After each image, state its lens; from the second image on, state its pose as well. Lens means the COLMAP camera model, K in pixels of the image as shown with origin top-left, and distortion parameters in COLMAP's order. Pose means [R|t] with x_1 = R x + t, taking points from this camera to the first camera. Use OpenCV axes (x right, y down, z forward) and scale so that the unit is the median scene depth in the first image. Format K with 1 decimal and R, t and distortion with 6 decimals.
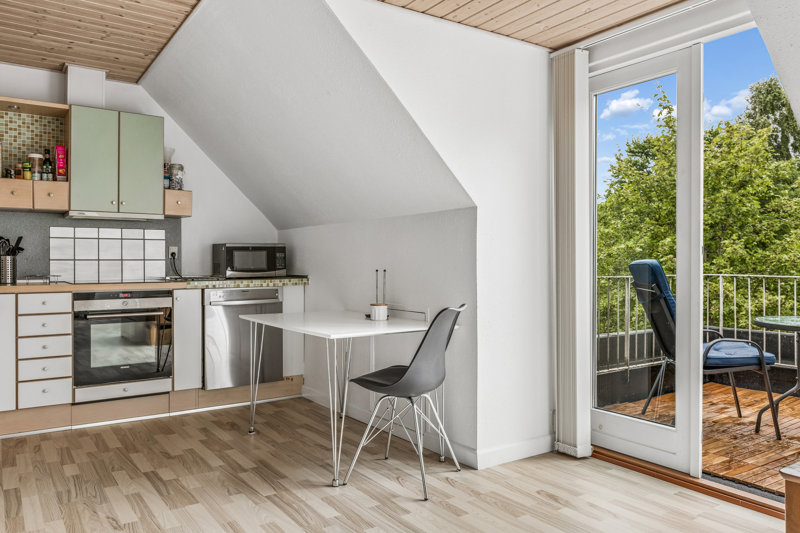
lens RADIAL K [[602.5, 0, 400.9], [0, 602.5, 269.7], [0, 0, 1]] dist [0.010684, 0.003914]
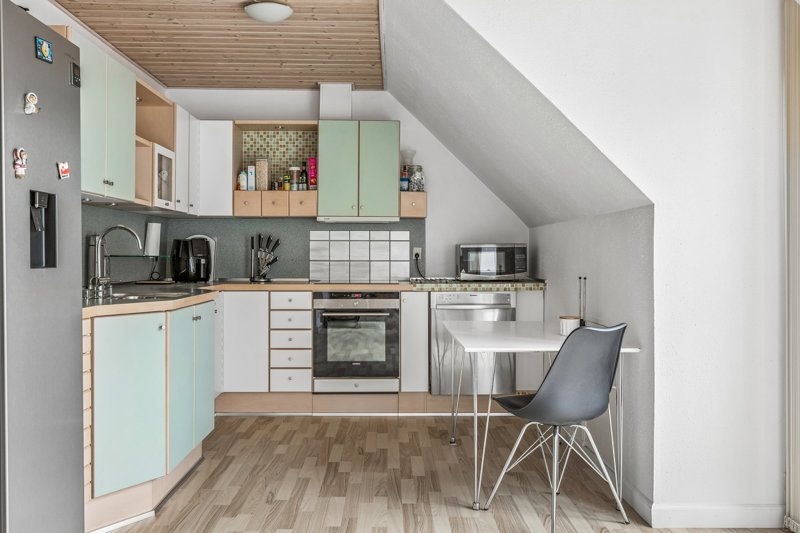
lens RADIAL K [[709.0, 0, 399.9], [0, 709.0, 261.9], [0, 0, 1]] dist [0.006879, 0.008539]
pose [[0.835632, 0.009485, -0.549207, 0.284835], [-0.010577, 0.999943, 0.001177, -0.018623], [0.549188, 0.004825, 0.835685, 0.008290]]
